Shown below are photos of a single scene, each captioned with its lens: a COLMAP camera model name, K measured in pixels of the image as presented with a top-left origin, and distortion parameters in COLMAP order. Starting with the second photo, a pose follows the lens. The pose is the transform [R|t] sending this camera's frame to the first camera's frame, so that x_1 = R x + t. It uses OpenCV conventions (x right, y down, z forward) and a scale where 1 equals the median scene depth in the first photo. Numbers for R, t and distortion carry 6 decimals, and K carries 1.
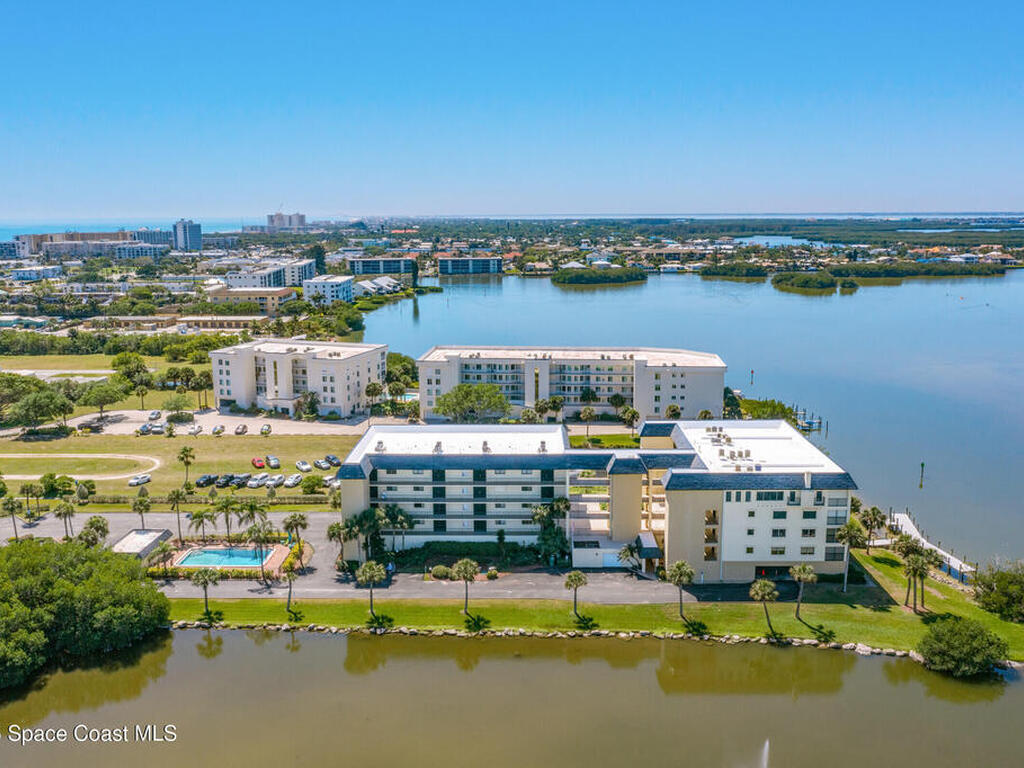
lens RADIAL K [[858.8, 0, 511.7], [0, 858.8, 316.9], [0, 0, 1]] dist [0.050875, -0.136243]
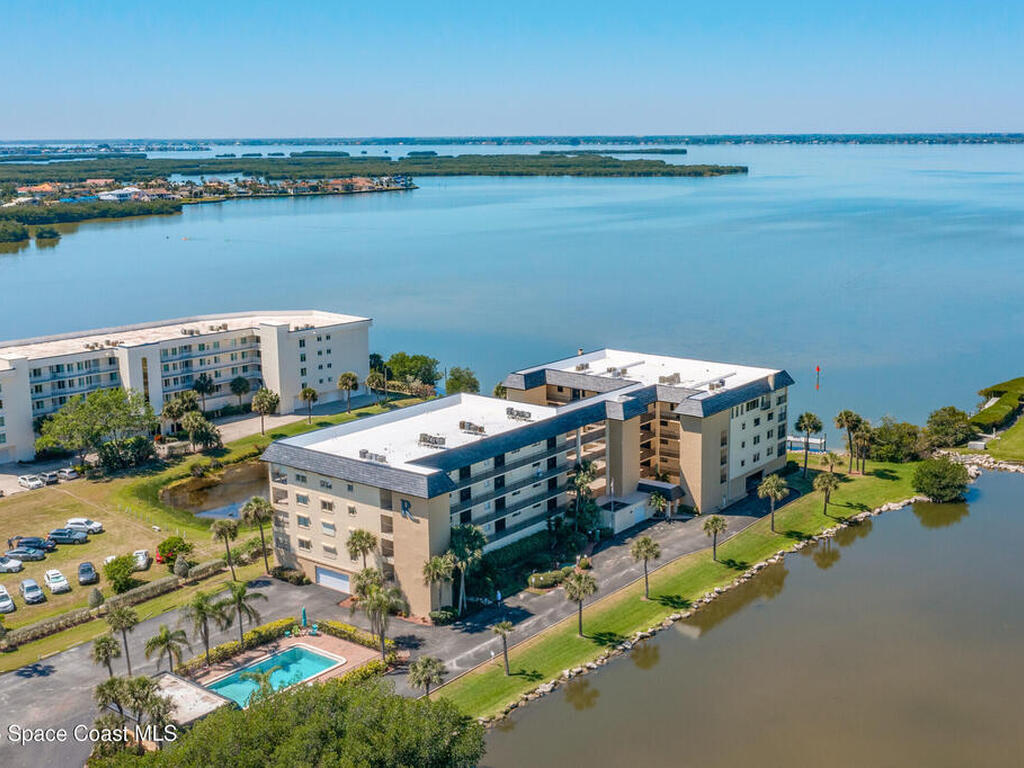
lens RADIAL K [[1146.9, 0, 512.0], [0, 1146.9, 384.0], [0, 0, 1]] dist [0.015524, 0.007267]
pose [[0.617239, -0.166687, 0.768916, -0.812015], [0.098533, 0.985983, 0.134647, -0.022220], [-0.780582, -0.007346, 0.625011, 0.345031]]
